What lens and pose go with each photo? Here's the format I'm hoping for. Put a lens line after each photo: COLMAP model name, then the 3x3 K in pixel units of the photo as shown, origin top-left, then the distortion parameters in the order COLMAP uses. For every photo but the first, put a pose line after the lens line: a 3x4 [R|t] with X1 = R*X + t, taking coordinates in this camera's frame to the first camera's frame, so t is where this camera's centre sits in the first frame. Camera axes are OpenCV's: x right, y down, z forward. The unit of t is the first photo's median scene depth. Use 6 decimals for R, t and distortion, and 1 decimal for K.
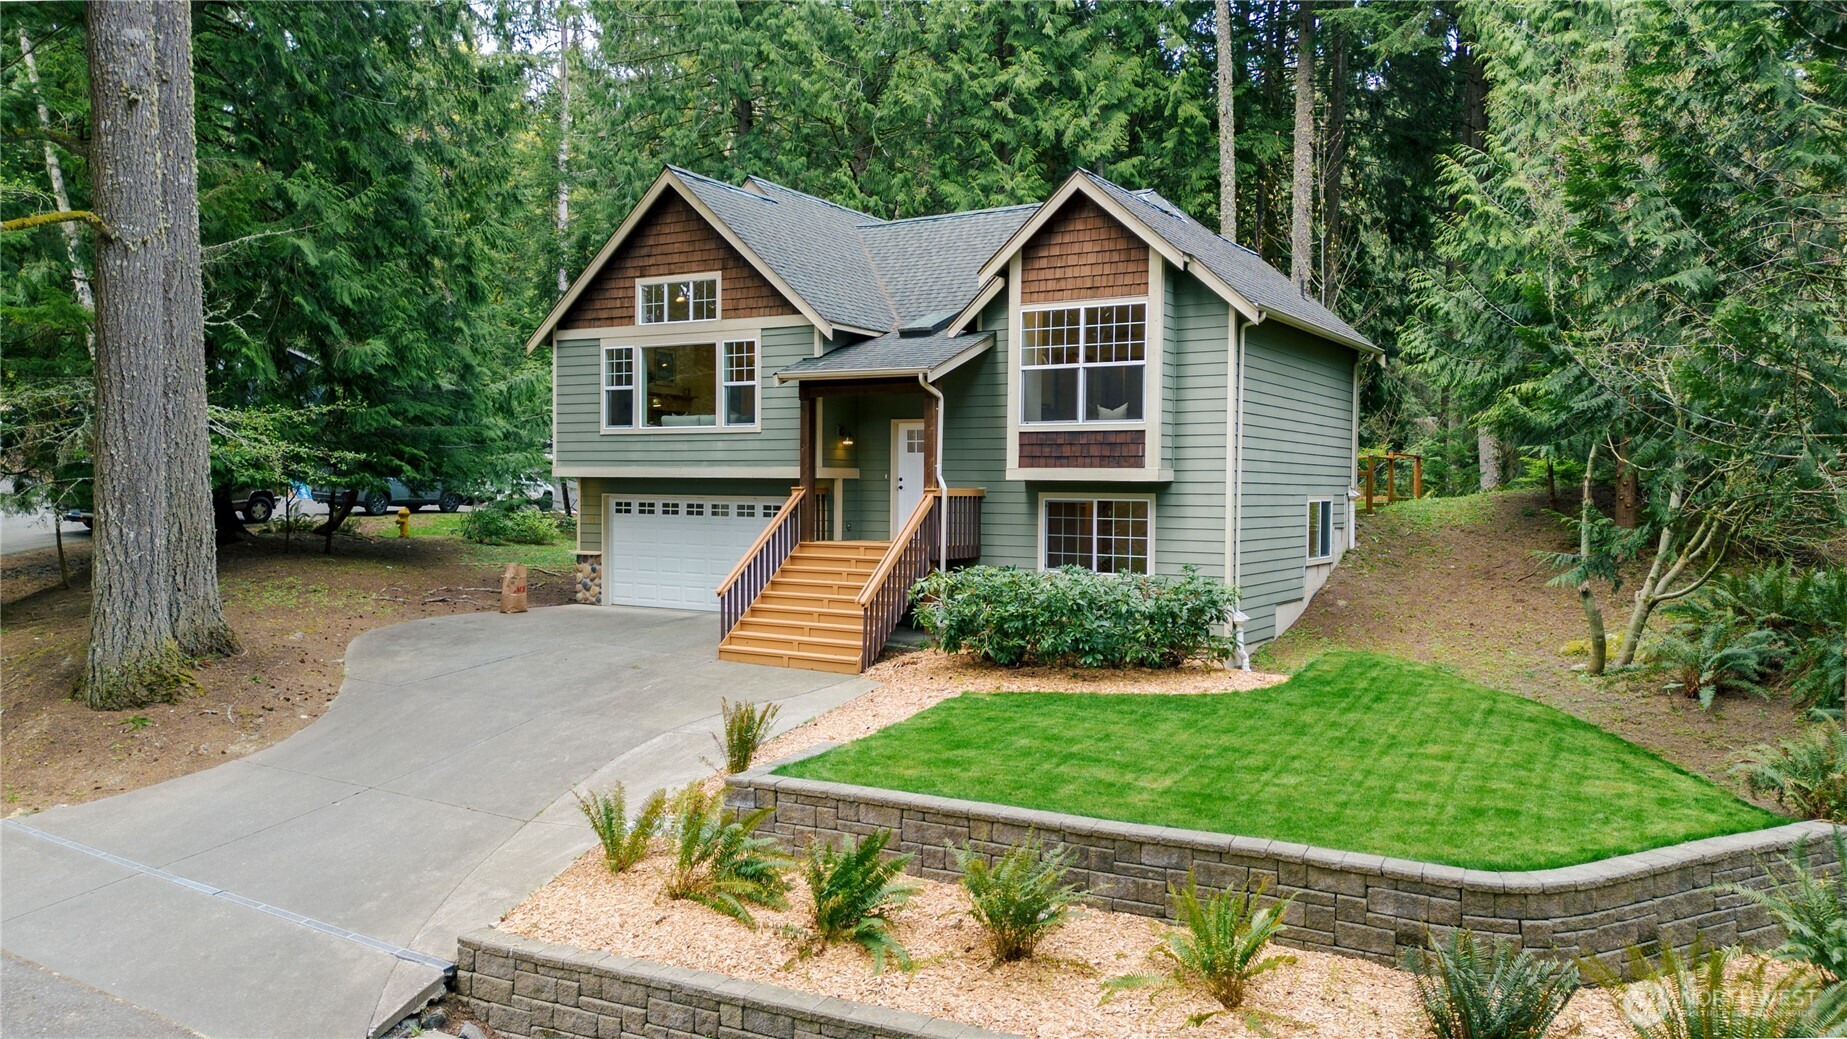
lens RADIAL K [[1386.6, 0, 926.0], [0, 1386.6, 518.0], [0, 0, 1]] dist [0.066858, -0.000746]
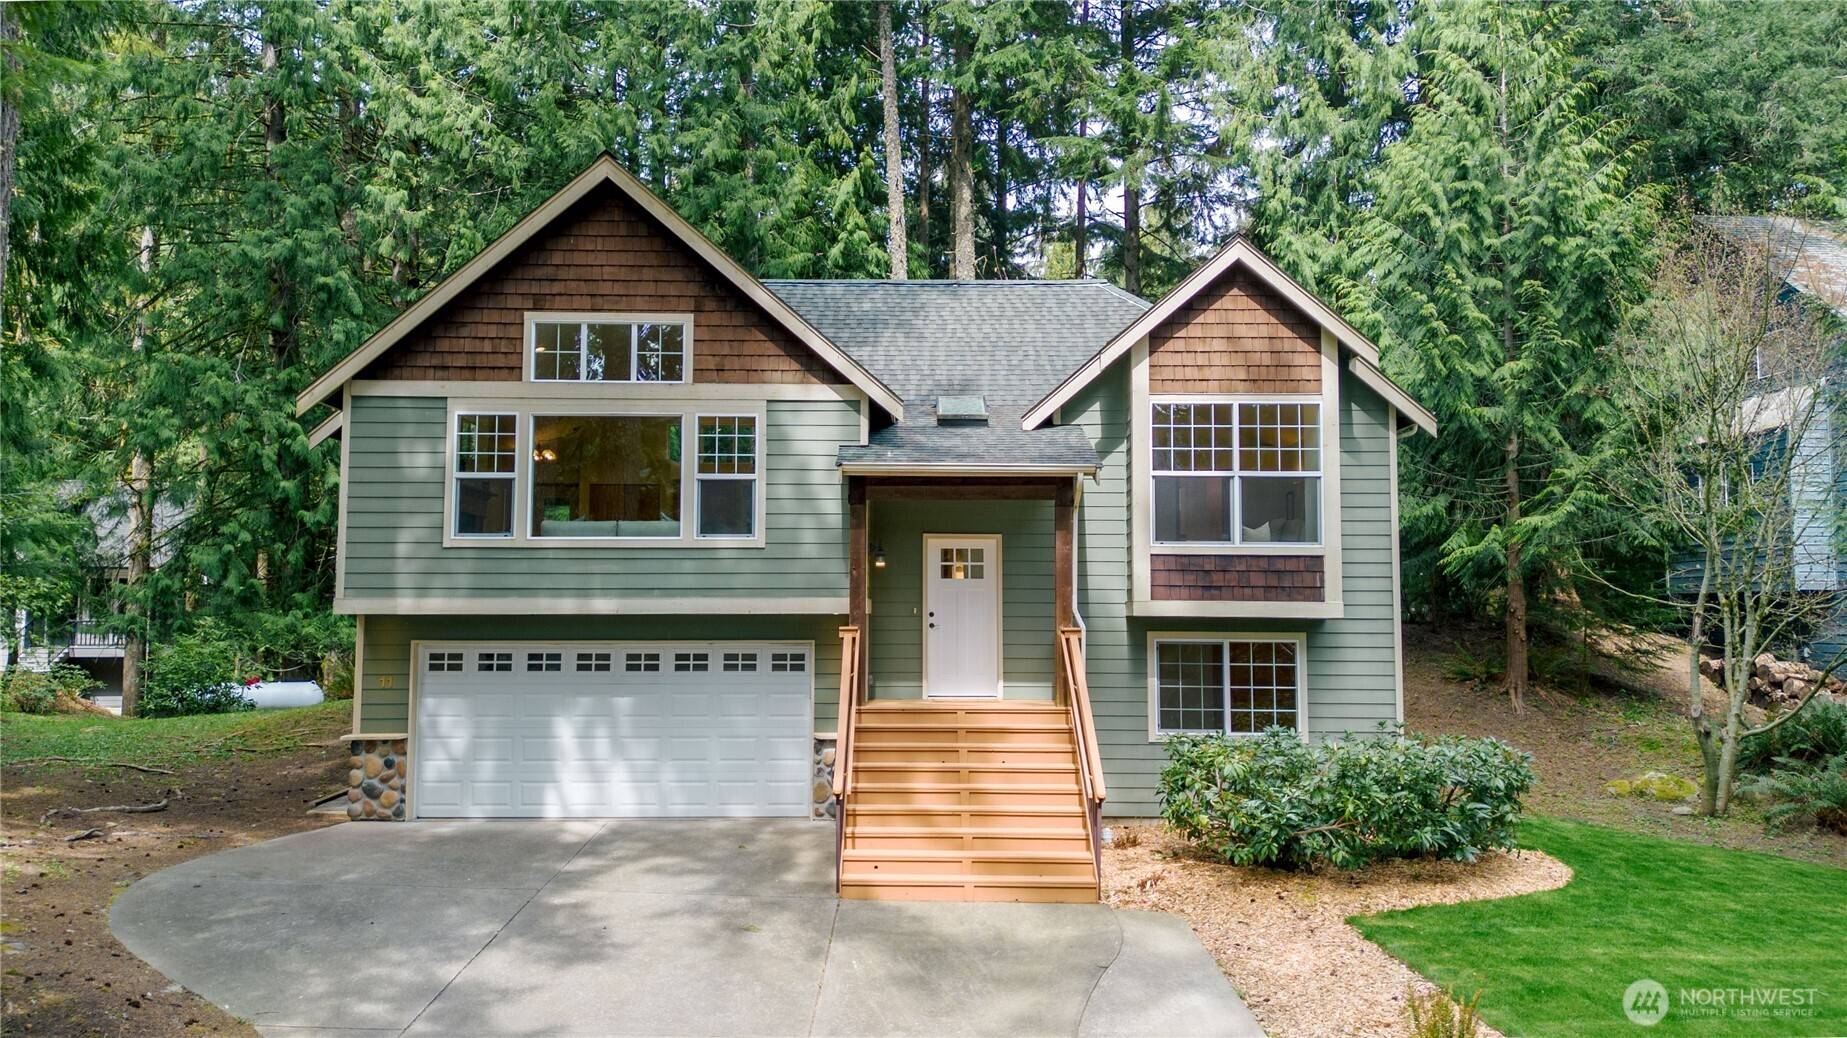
lens RADIAL K [[1386.6, 0, 922.9], [0, 1386.6, 515.4], [0, 0, 1]] dist [0.066858, -0.000746]
pose [[0.844542, 0.035679, 0.534299, -0.421243], [0.016959, 0.995495, -0.093284, -0.012084], [-0.535221, 0.087843, 0.840132, 0.374422]]
